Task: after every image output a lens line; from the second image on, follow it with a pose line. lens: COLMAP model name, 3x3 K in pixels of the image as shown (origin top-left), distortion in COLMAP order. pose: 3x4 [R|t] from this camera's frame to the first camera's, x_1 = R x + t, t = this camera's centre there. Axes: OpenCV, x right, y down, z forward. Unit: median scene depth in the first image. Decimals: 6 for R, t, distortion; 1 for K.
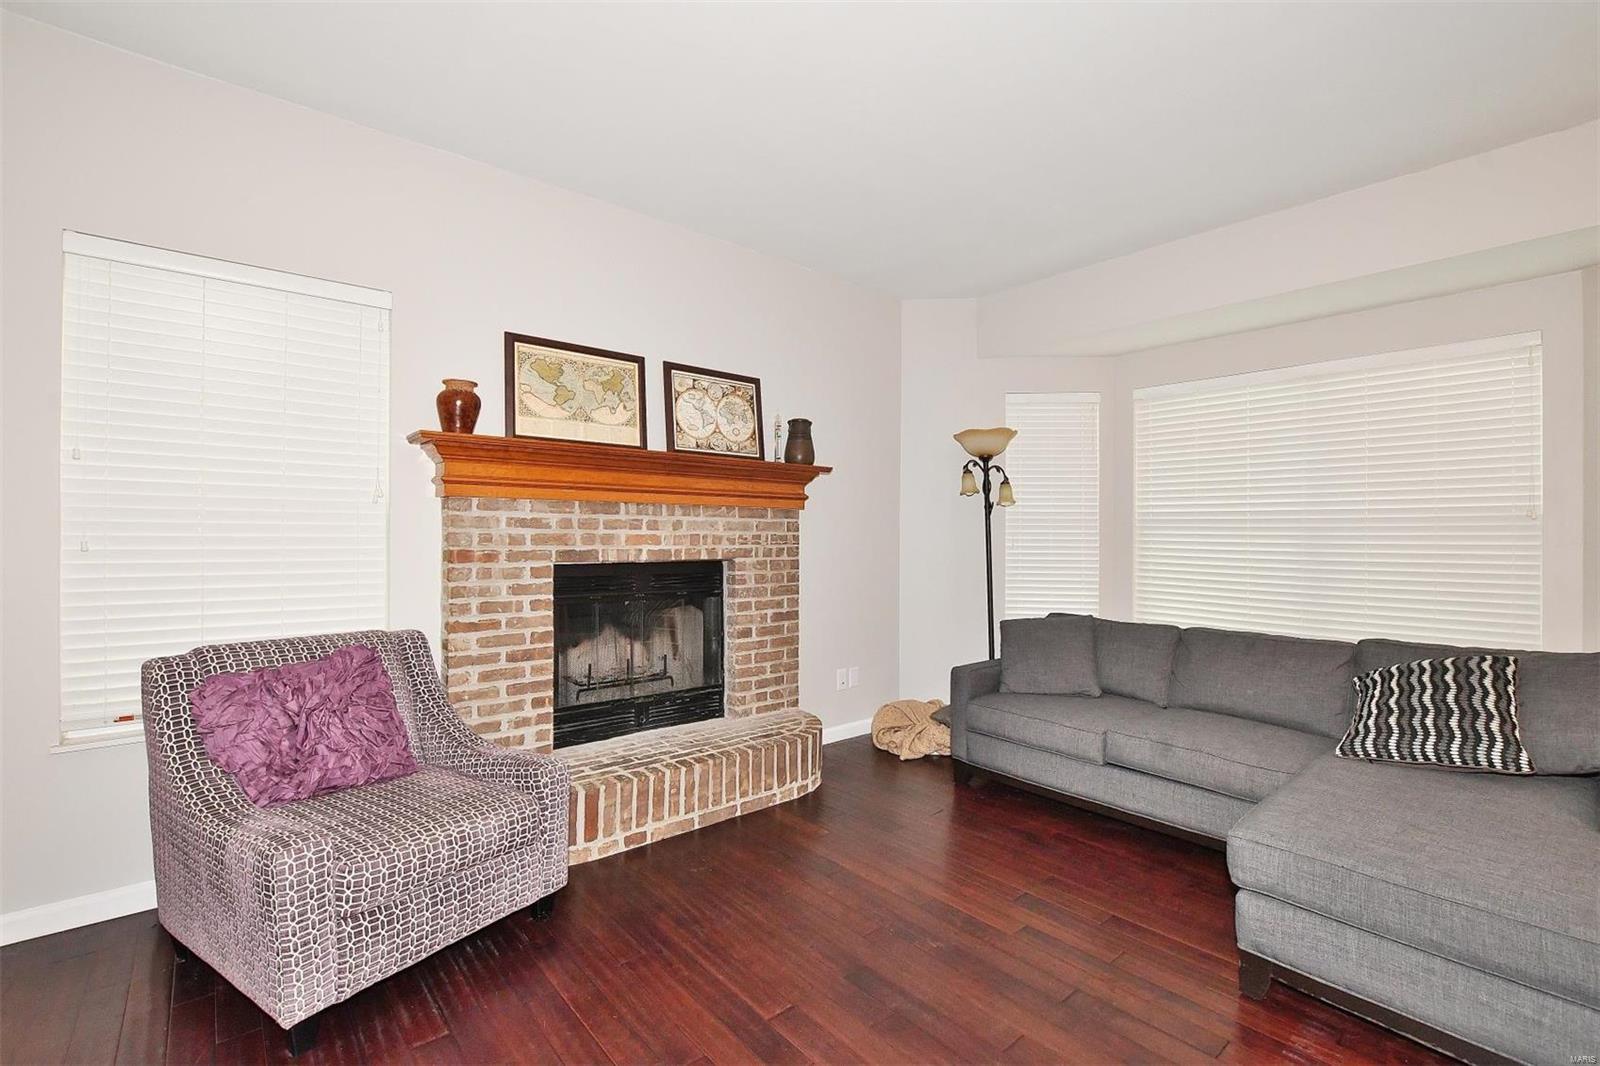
lens RADIAL K [[711.2, 0, 798.8], [0, 711.2, 533.4], [0, 0, 1]] dist [-0.029267, 0.000492]
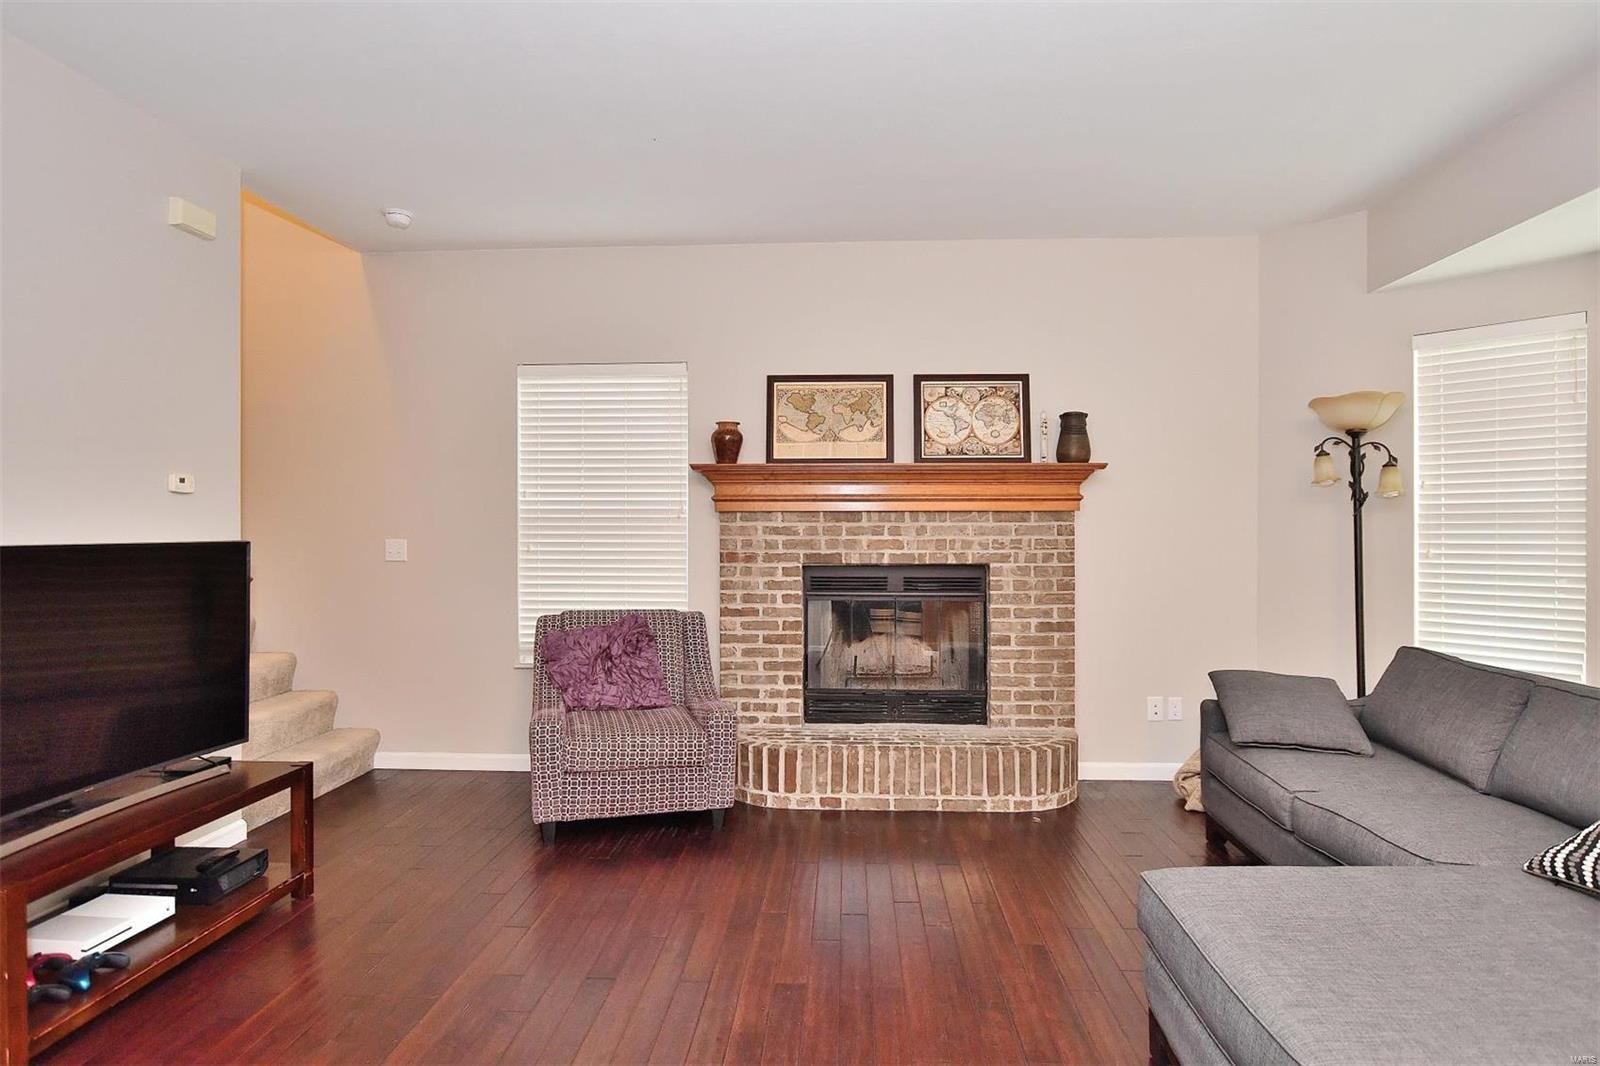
lens RADIAL K [[887.0, 0, 800.3], [0, 887.0, 538.2], [0, 0, 1]] dist [0.001478, -0.000383]
pose [[0.726812, -0.005095, -0.686818, 0.632910], [0.006440, 0.999979, -0.000602, -0.000824], [0.686807, -0.003986, 0.726829, -0.079173]]
